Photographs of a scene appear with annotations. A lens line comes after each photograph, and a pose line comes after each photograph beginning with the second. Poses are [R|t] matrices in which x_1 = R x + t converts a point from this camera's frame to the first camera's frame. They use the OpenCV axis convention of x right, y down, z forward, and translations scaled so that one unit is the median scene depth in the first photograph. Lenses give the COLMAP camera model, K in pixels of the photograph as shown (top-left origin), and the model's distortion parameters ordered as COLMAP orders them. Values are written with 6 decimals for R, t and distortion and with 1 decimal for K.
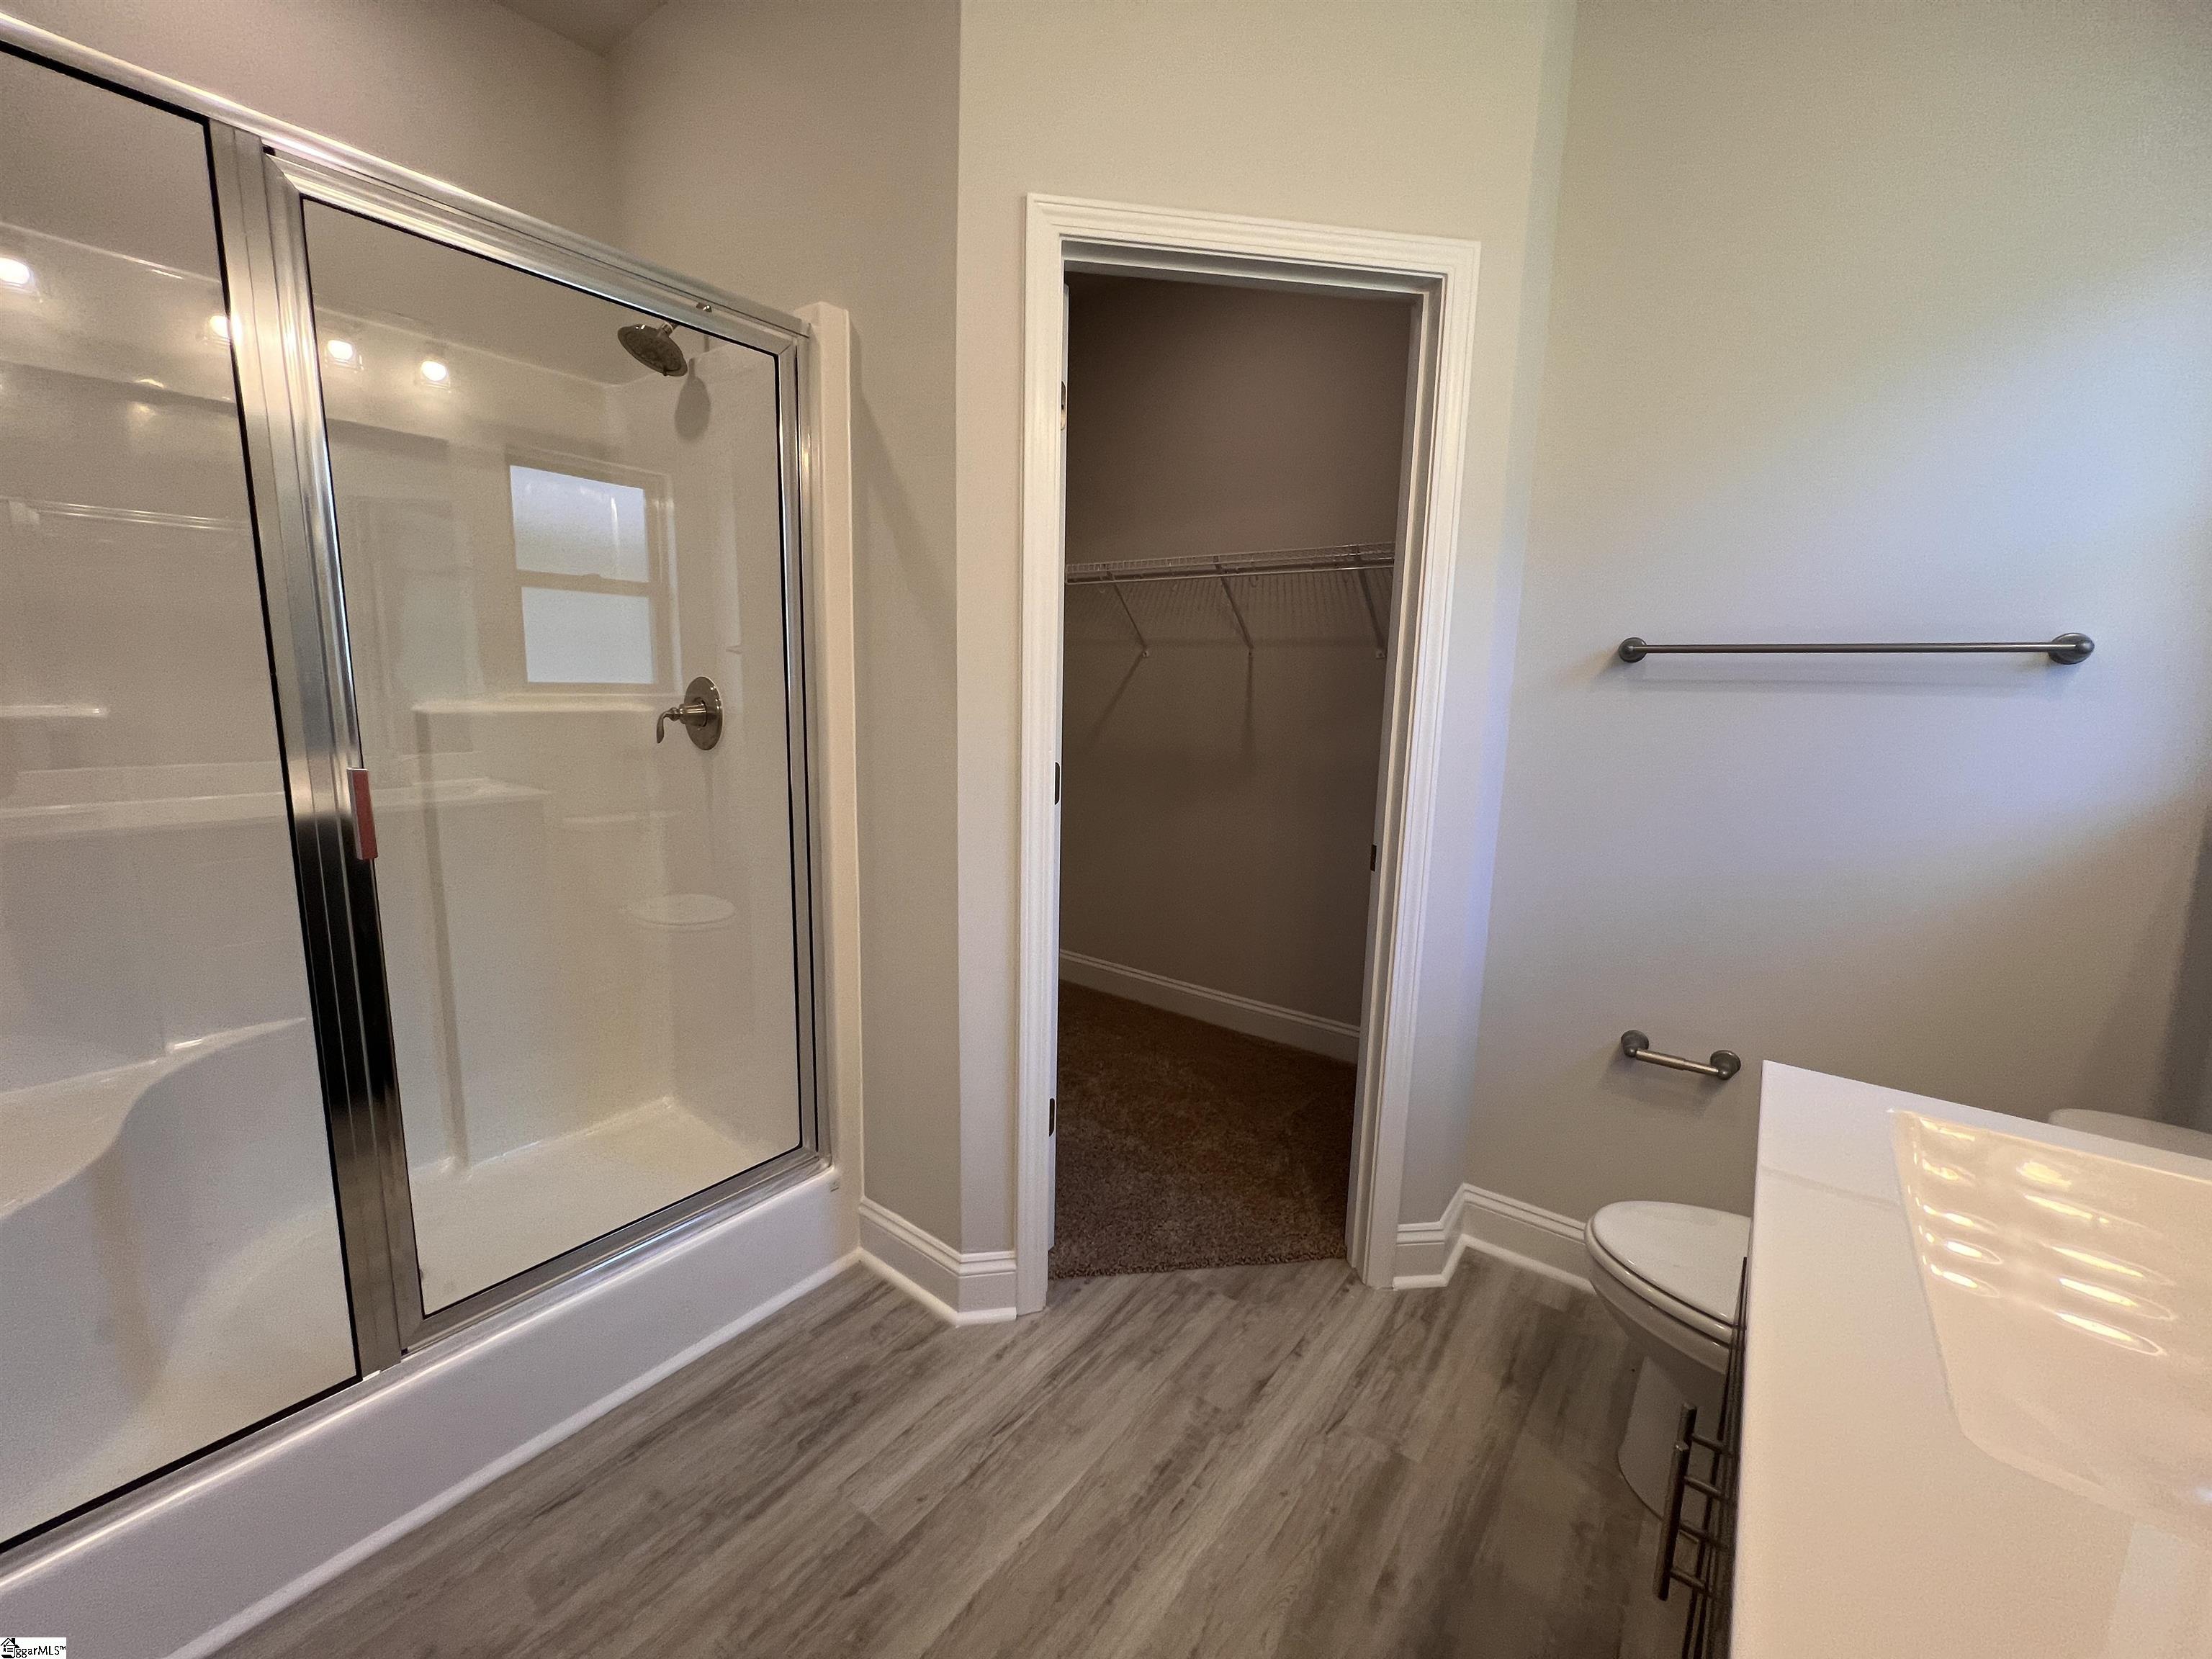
lens RADIAL K [[886.3, 0, 1102.3], [0, 886.3, 823.8], [0, 0, 1]] dist [-0.000316, 0.000427]
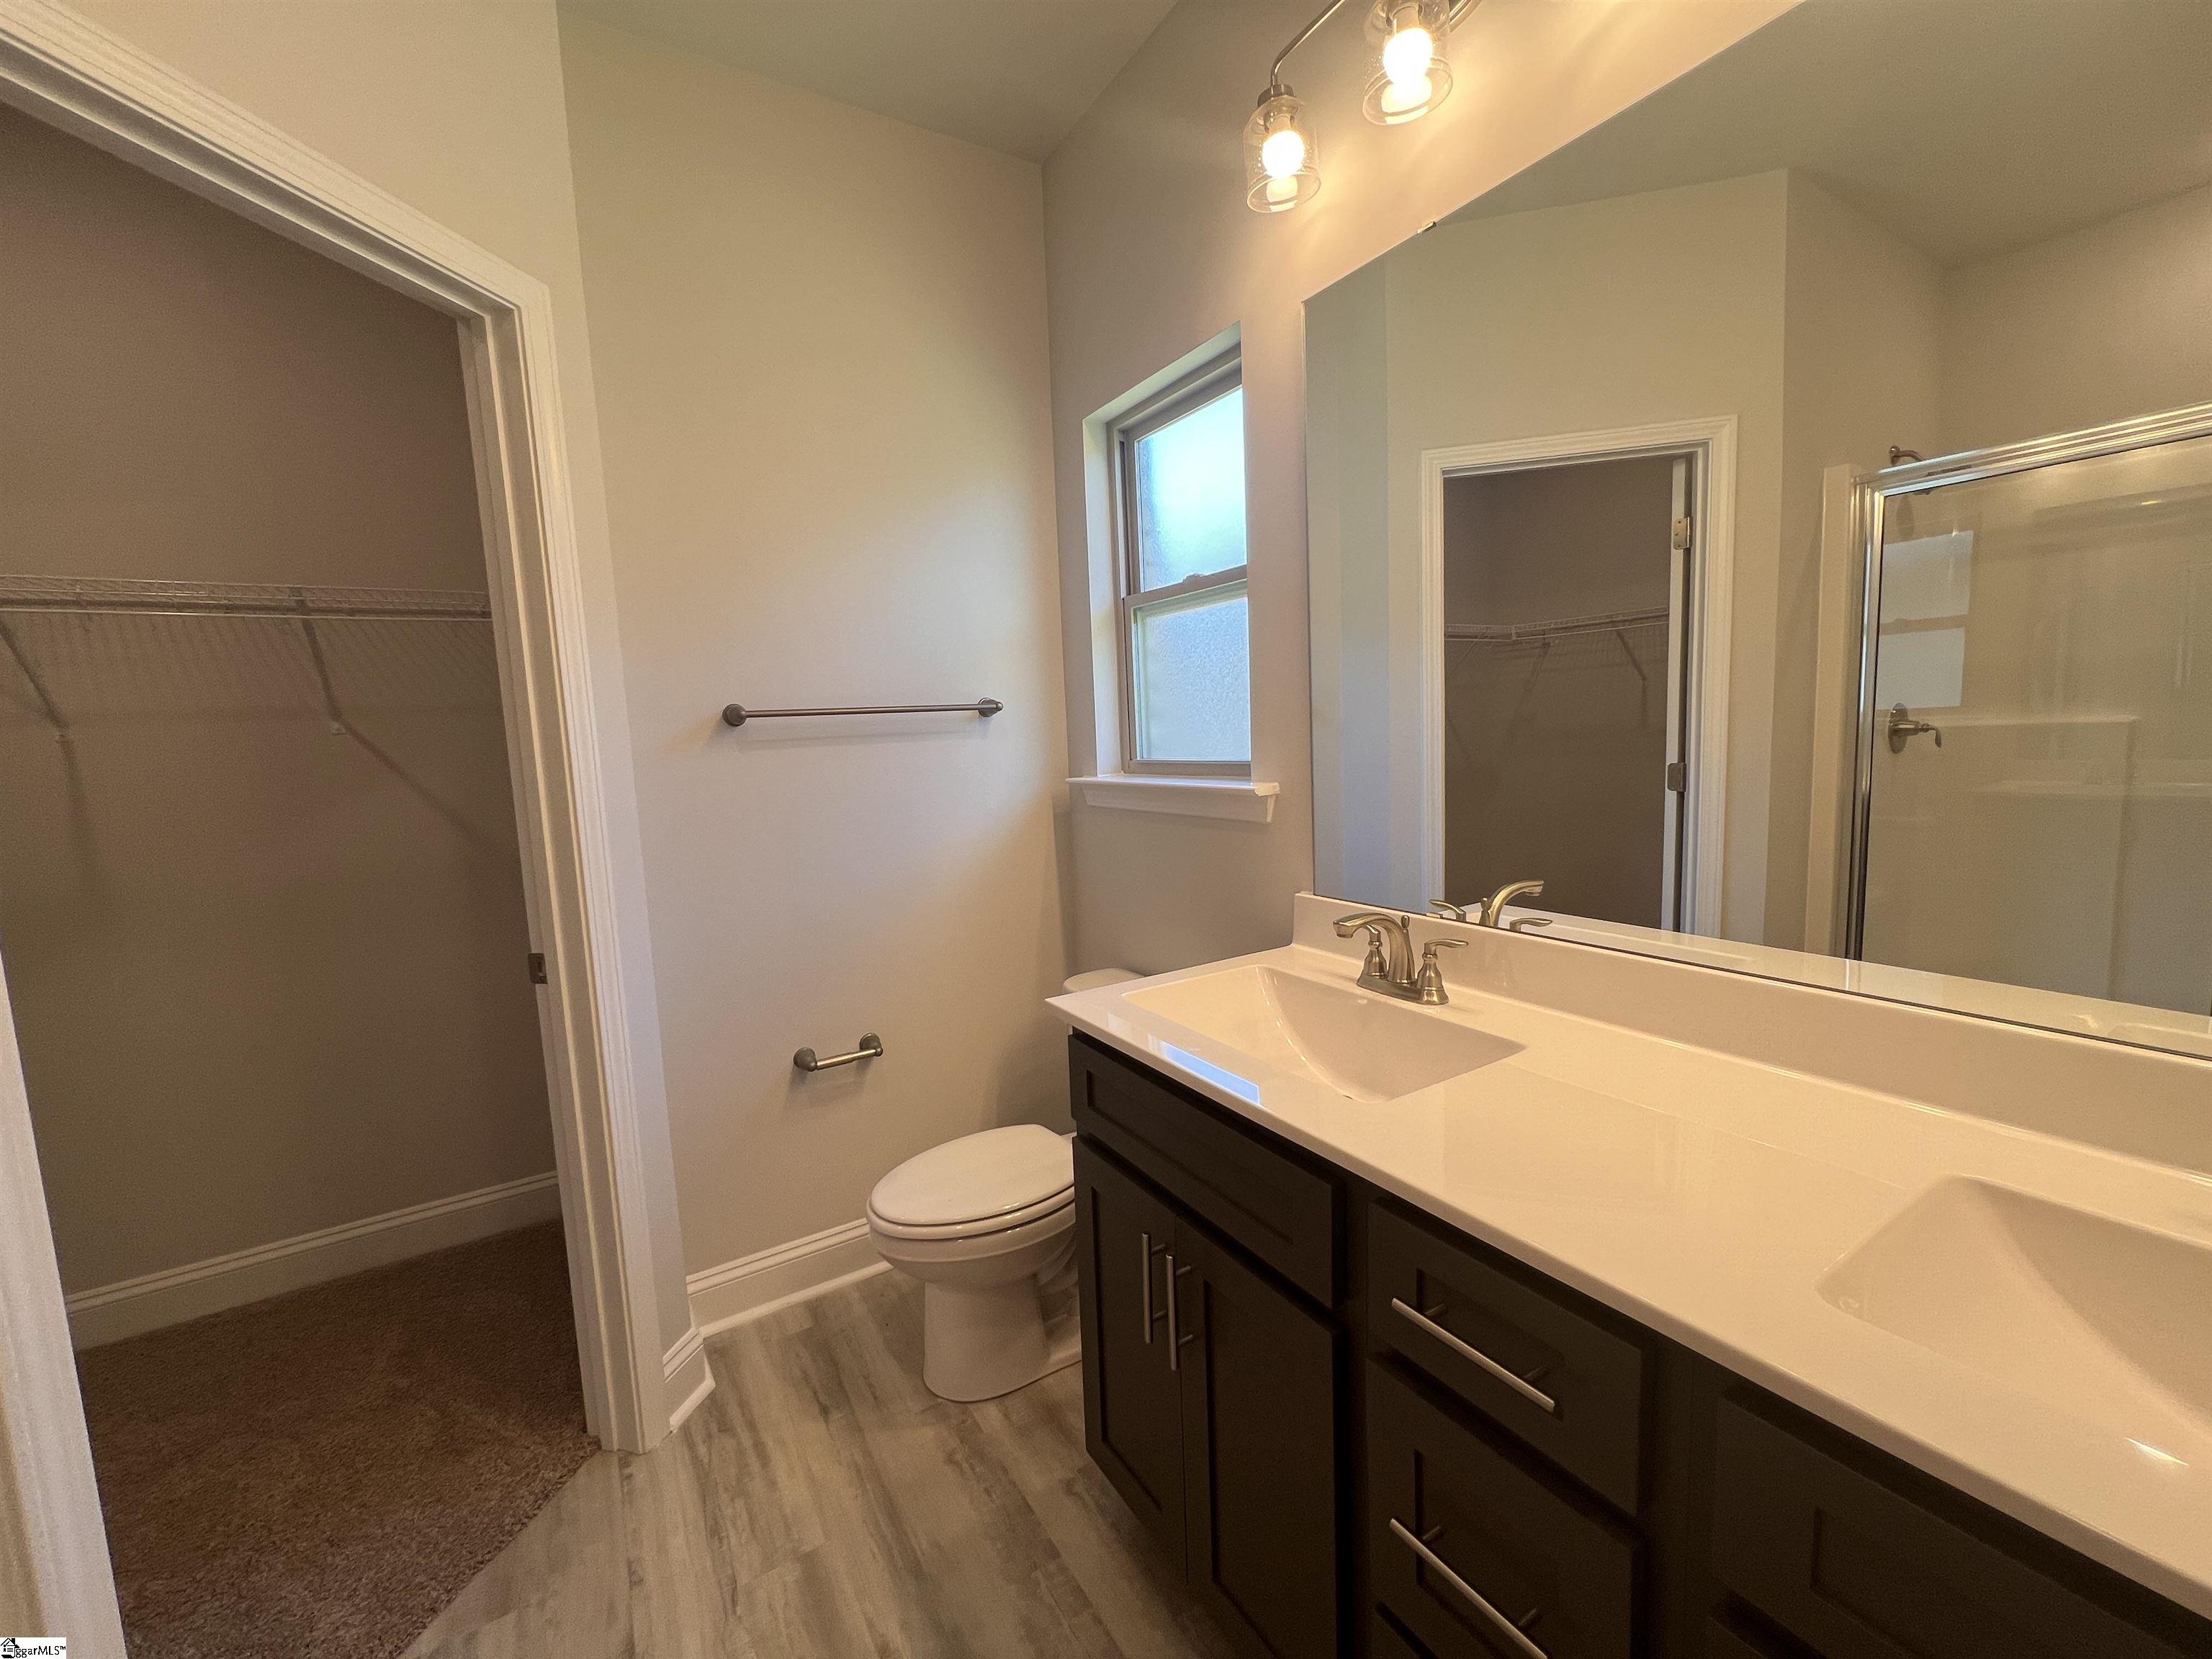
lens RADIAL K [[875.9, 0, 1101.3], [0, 875.9, 818.3], [0, 0, 1]] dist [-0.002999, 0.000035]
pose [[0.354661, -0.126233, 0.926434, -0.270526], [0.202380, 0.977719, 0.055745, -0.037837], [-0.912830, 0.167721, 0.372306, 0.198784]]
